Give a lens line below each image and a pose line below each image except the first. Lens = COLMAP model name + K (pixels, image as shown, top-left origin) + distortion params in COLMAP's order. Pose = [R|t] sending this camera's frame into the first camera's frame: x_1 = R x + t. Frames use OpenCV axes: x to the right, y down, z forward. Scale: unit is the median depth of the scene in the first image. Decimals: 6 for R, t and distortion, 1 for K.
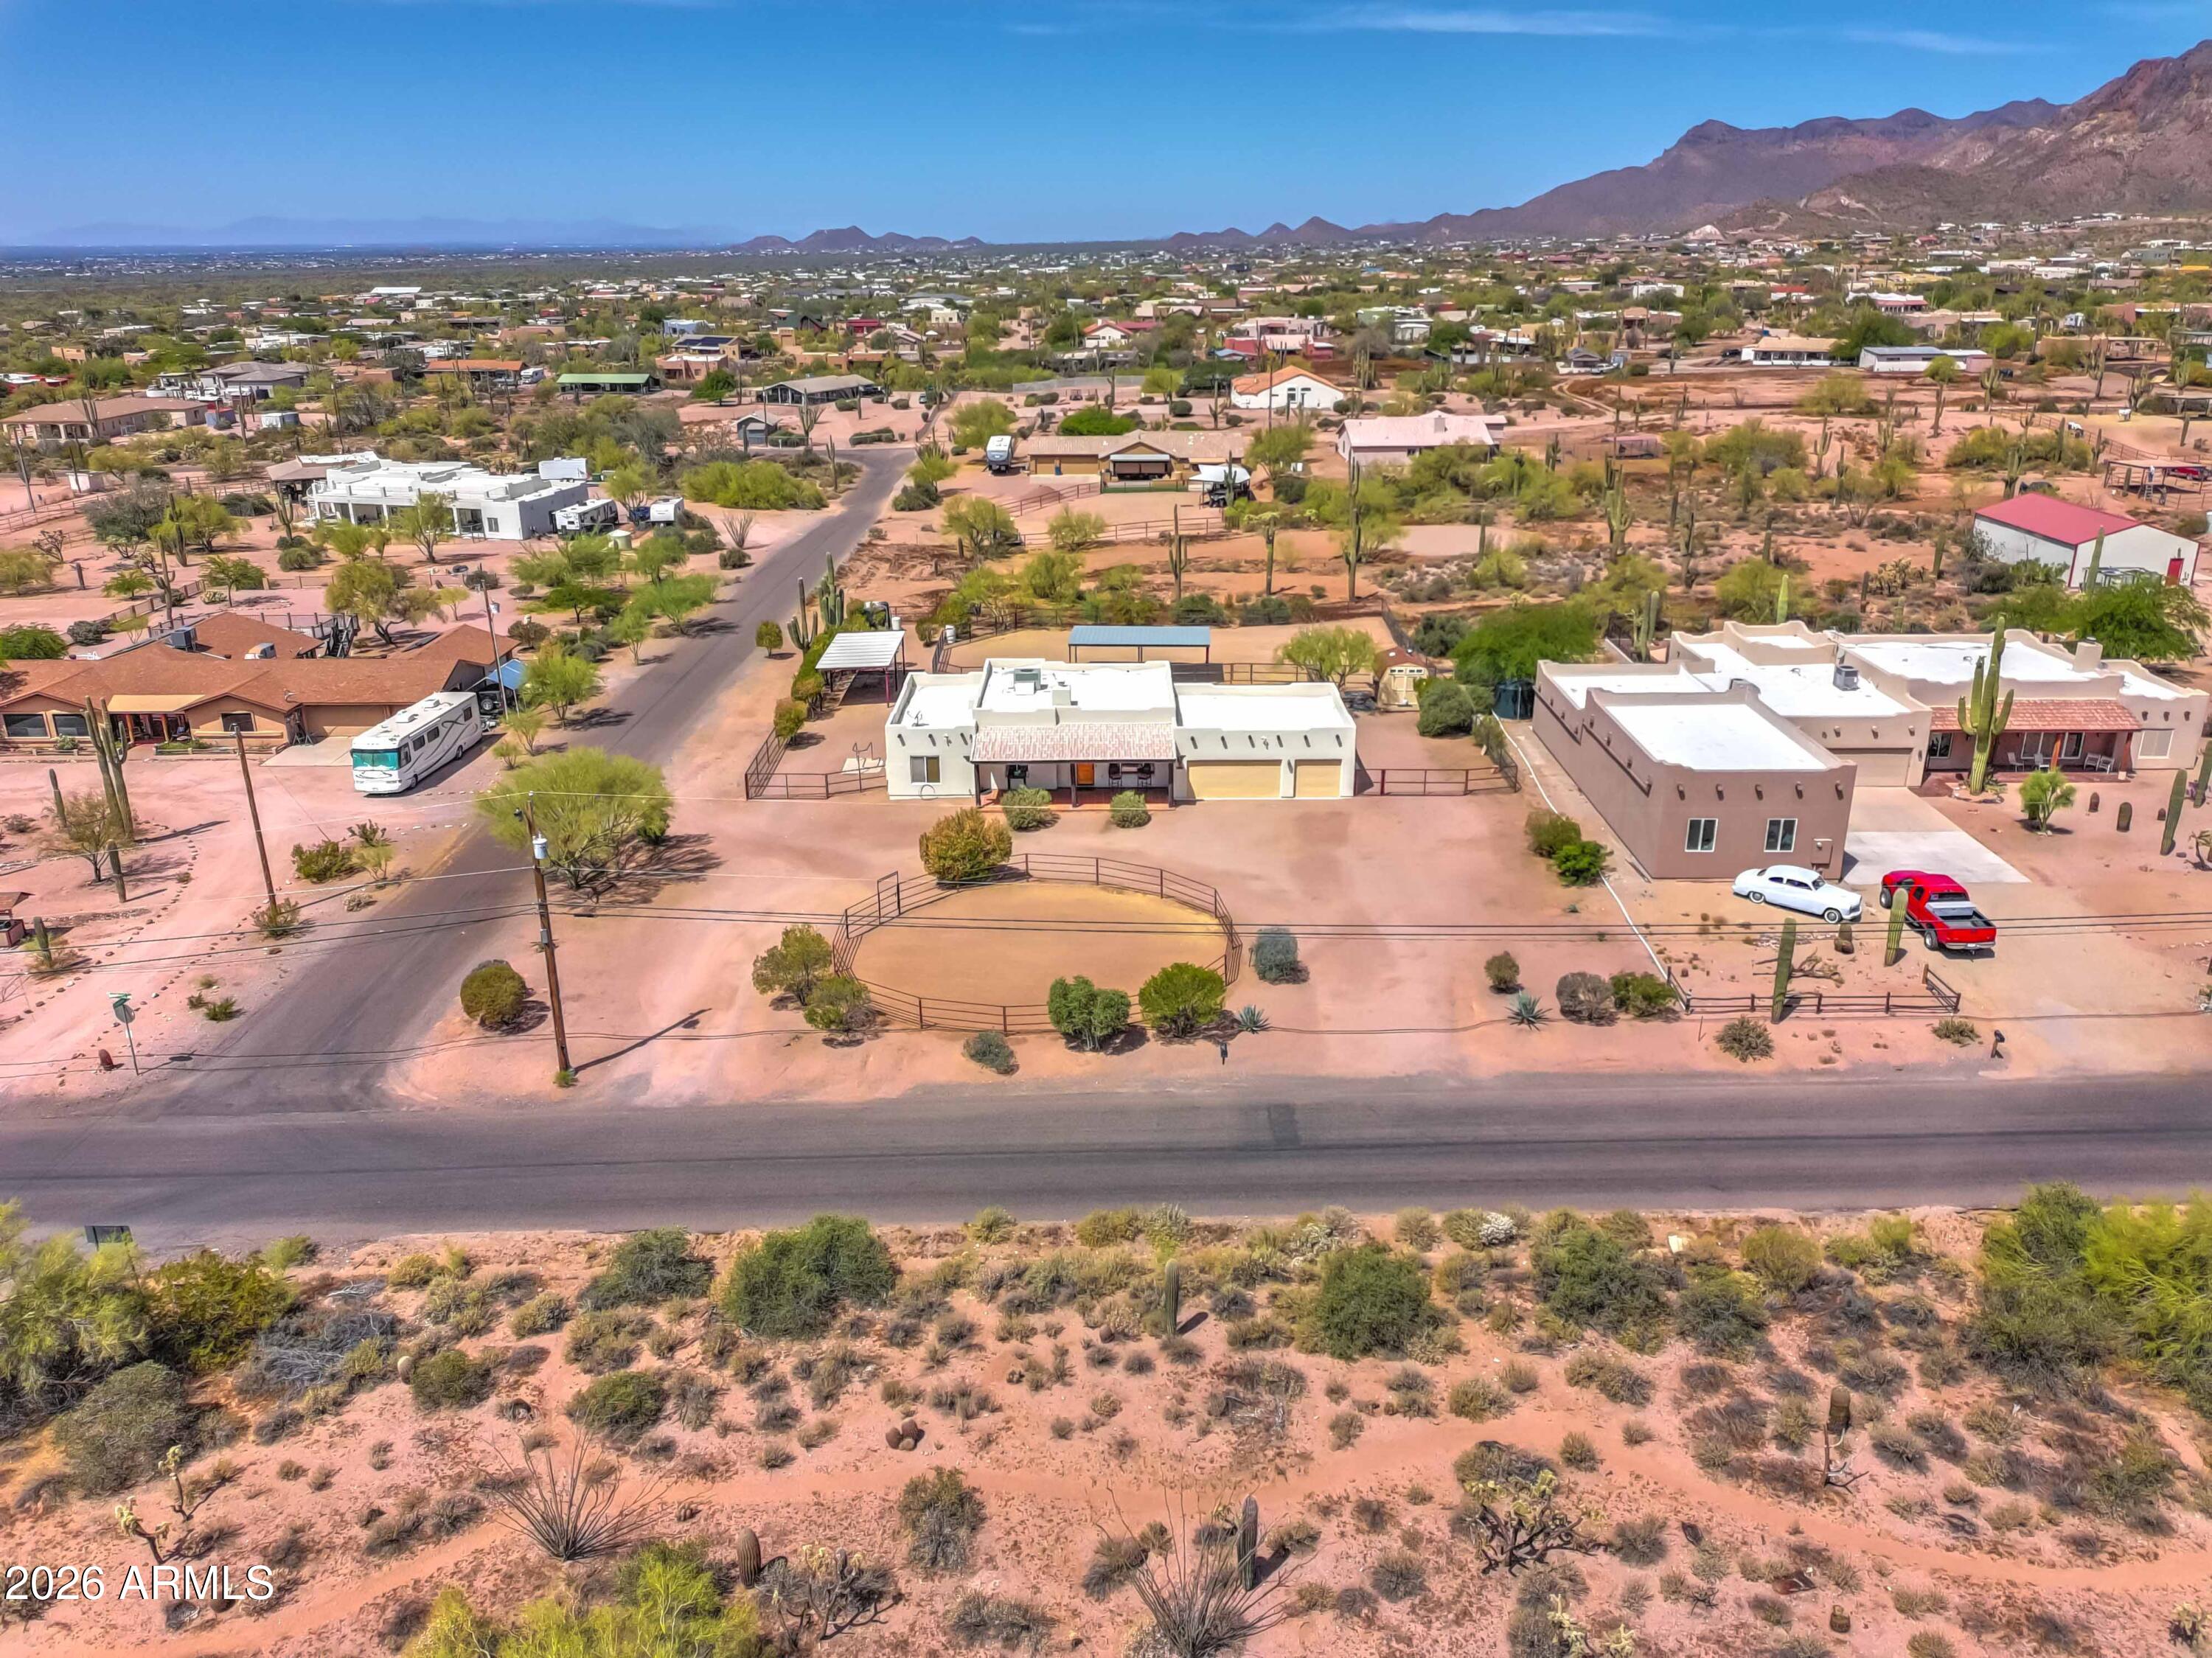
lens RADIAL K [[1640.1, 0, 1098.0], [0, 1640.1, 829.0], [0, 0, 1]] dist [0.056826, -0.054858]
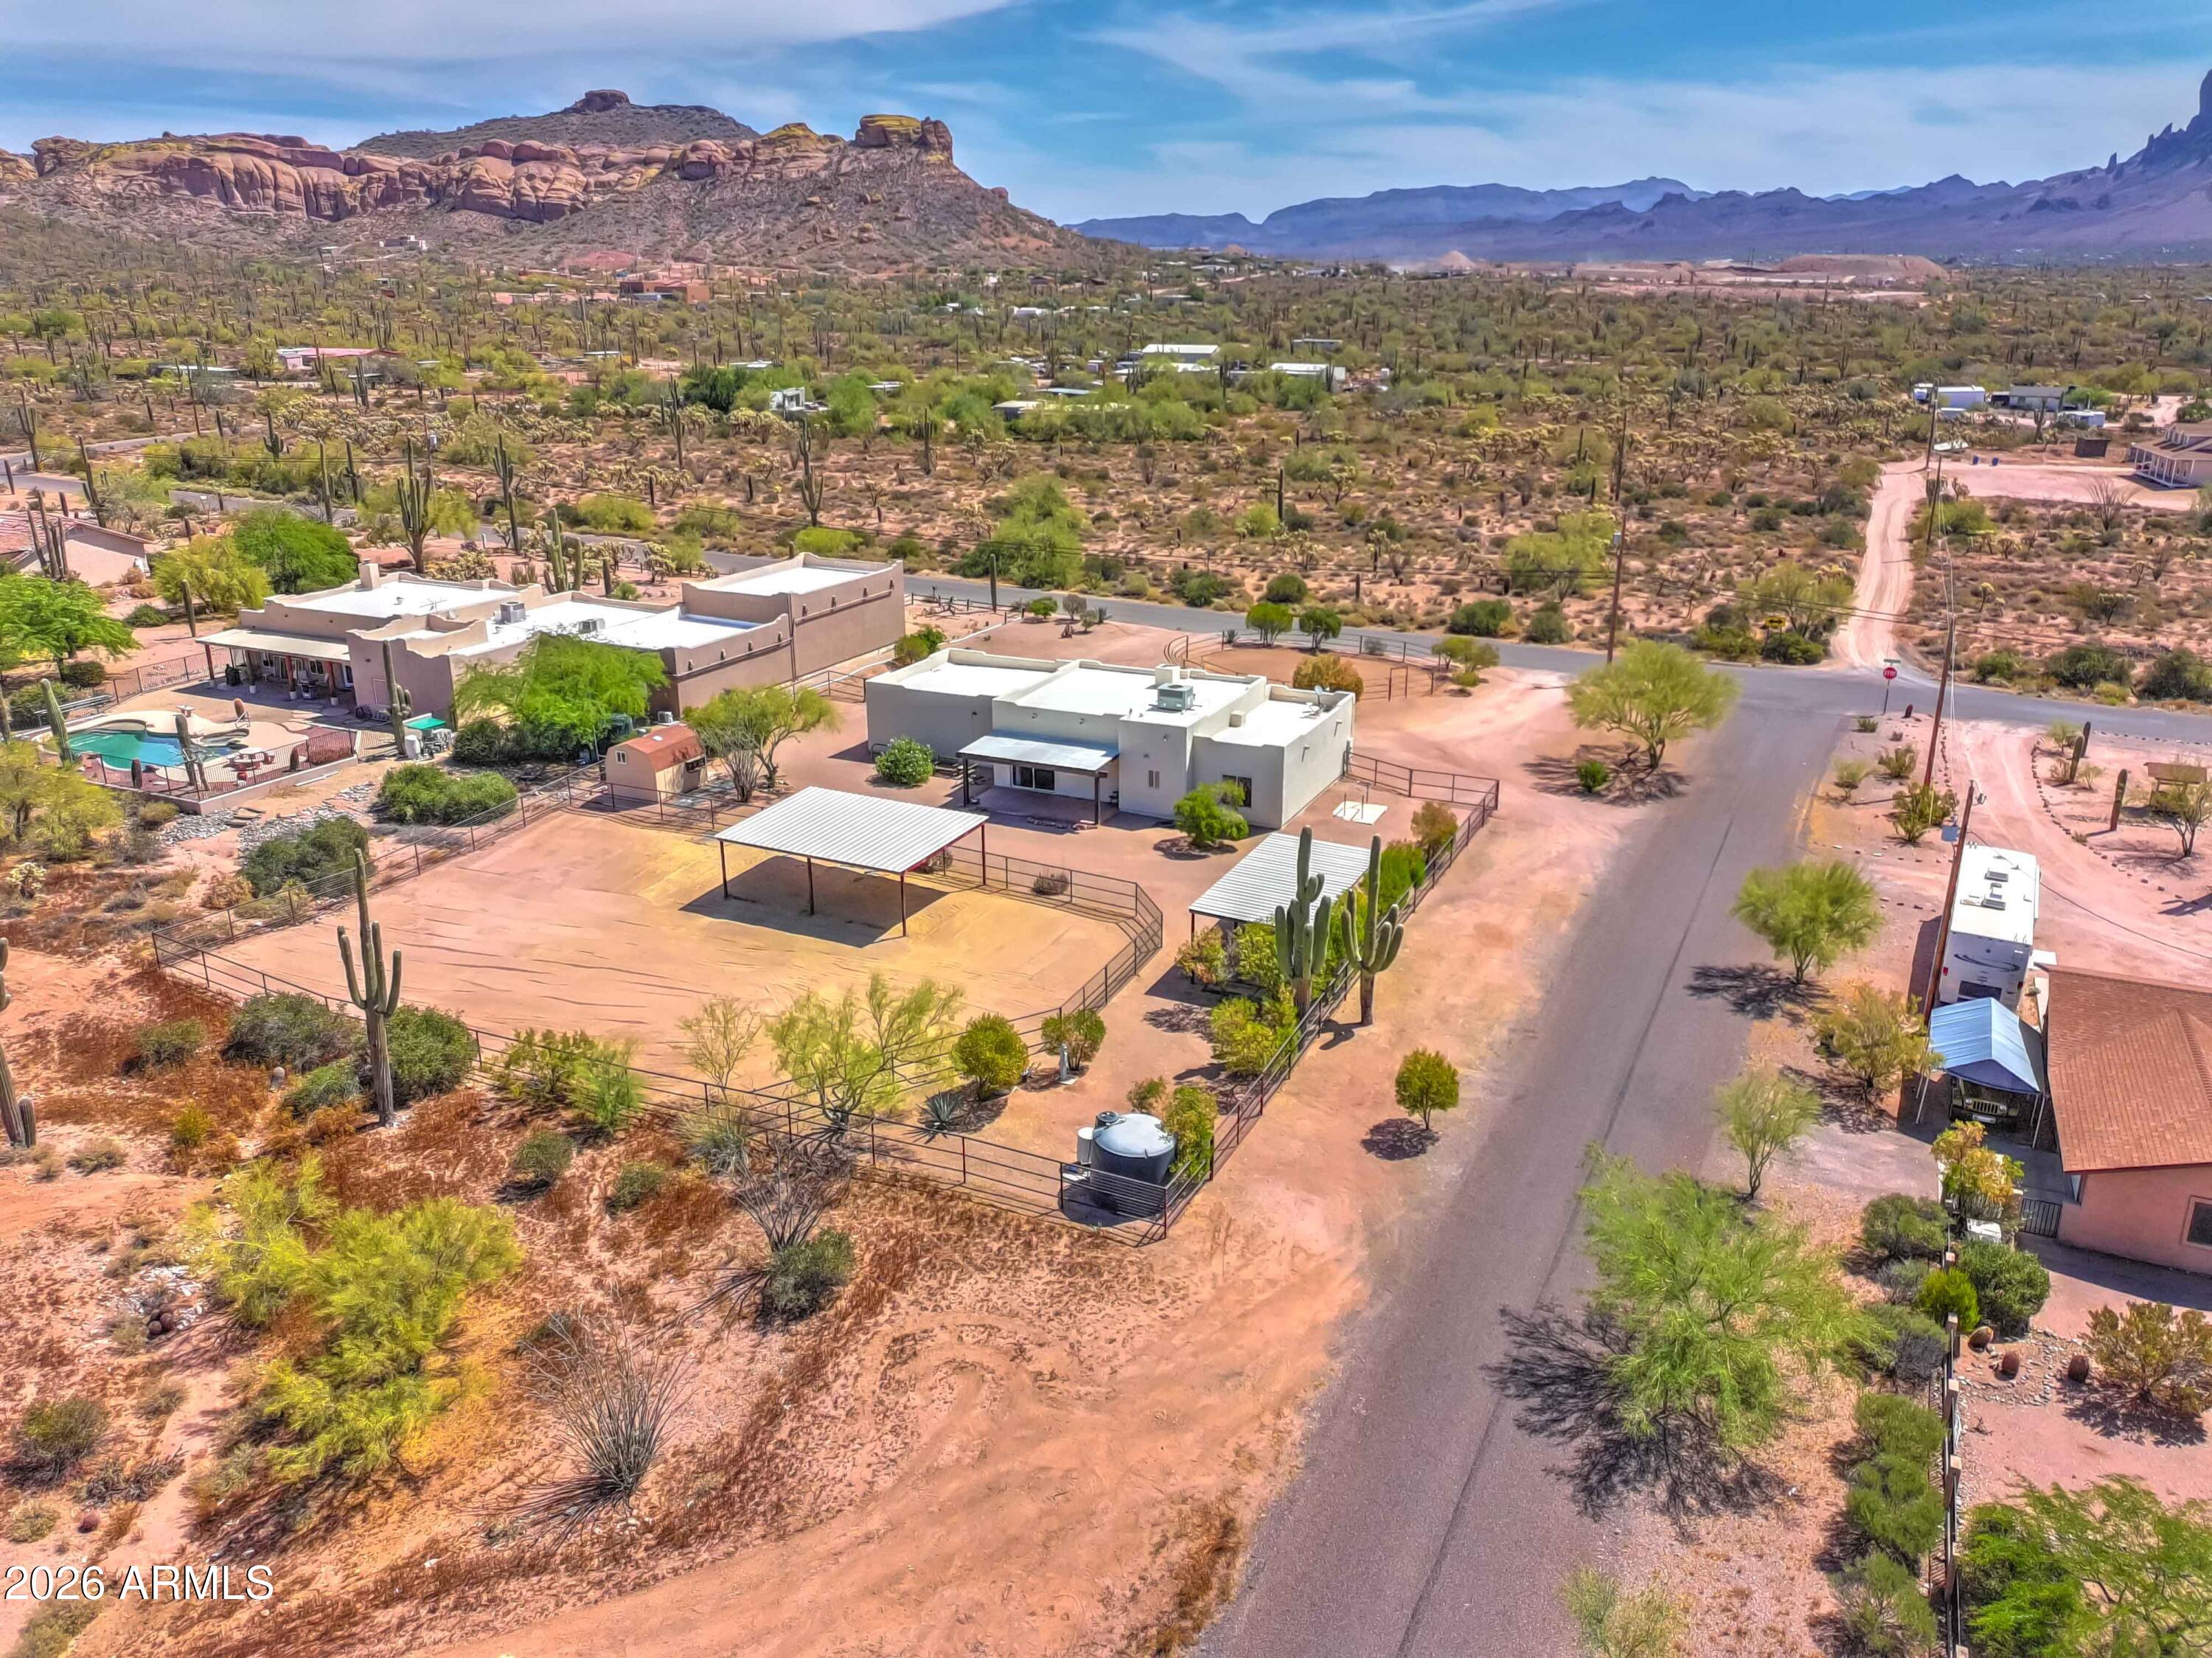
lens RADIAL K [[1640.1, 0, 1102.6], [0, 1640.1, 807.9], [0, 0, 1]] dist [0.056826, -0.054858]
pose [[-0.904763, -0.119501, 0.408808, -0.458314], [0.158402, 0.796573, 0.583422, -0.689965], [-0.395365, 0.592614, -0.701780, 2.036715]]
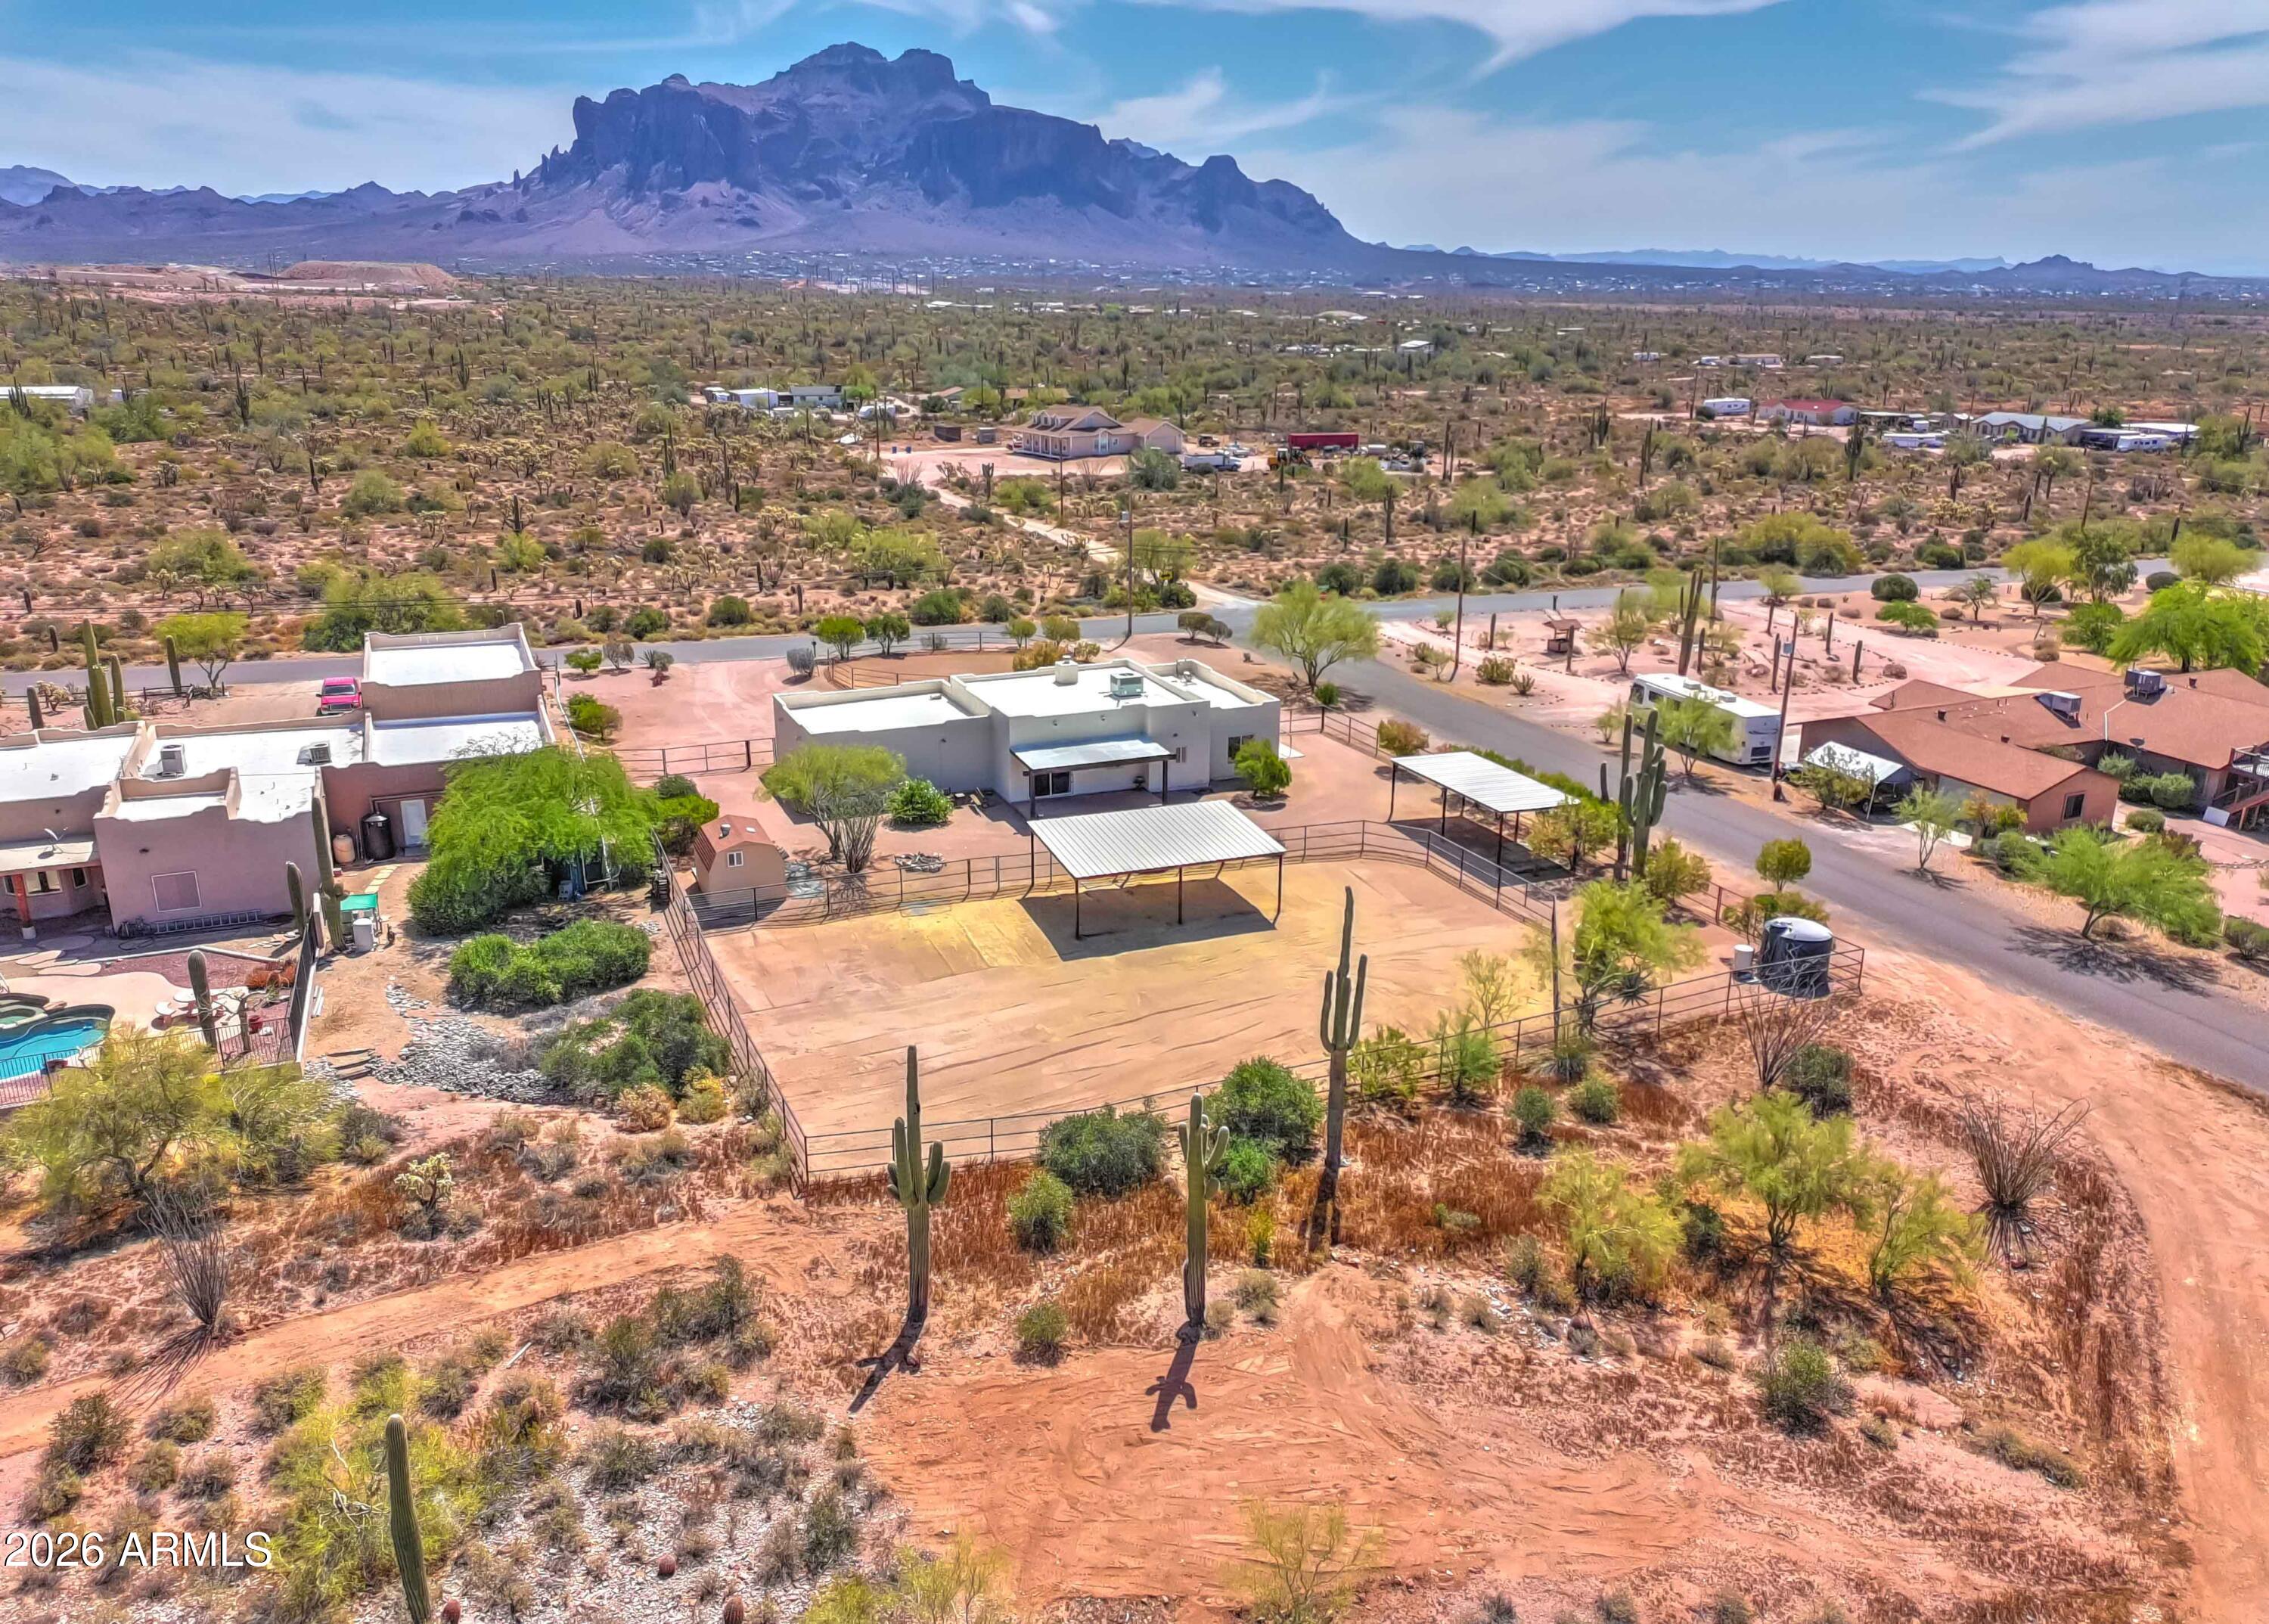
lens RADIAL K [[1683.4, 0, 1135.7], [0, 1683.4, 831.2], [0, 0, 1]] dist [0.053151, -0.047588]
pose [[-0.915536, 0.131129, -0.380262, 0.407404], [-0.133700, 0.792410, 0.595156, -0.738396], [0.379366, 0.595727, -0.707948, 2.125344]]
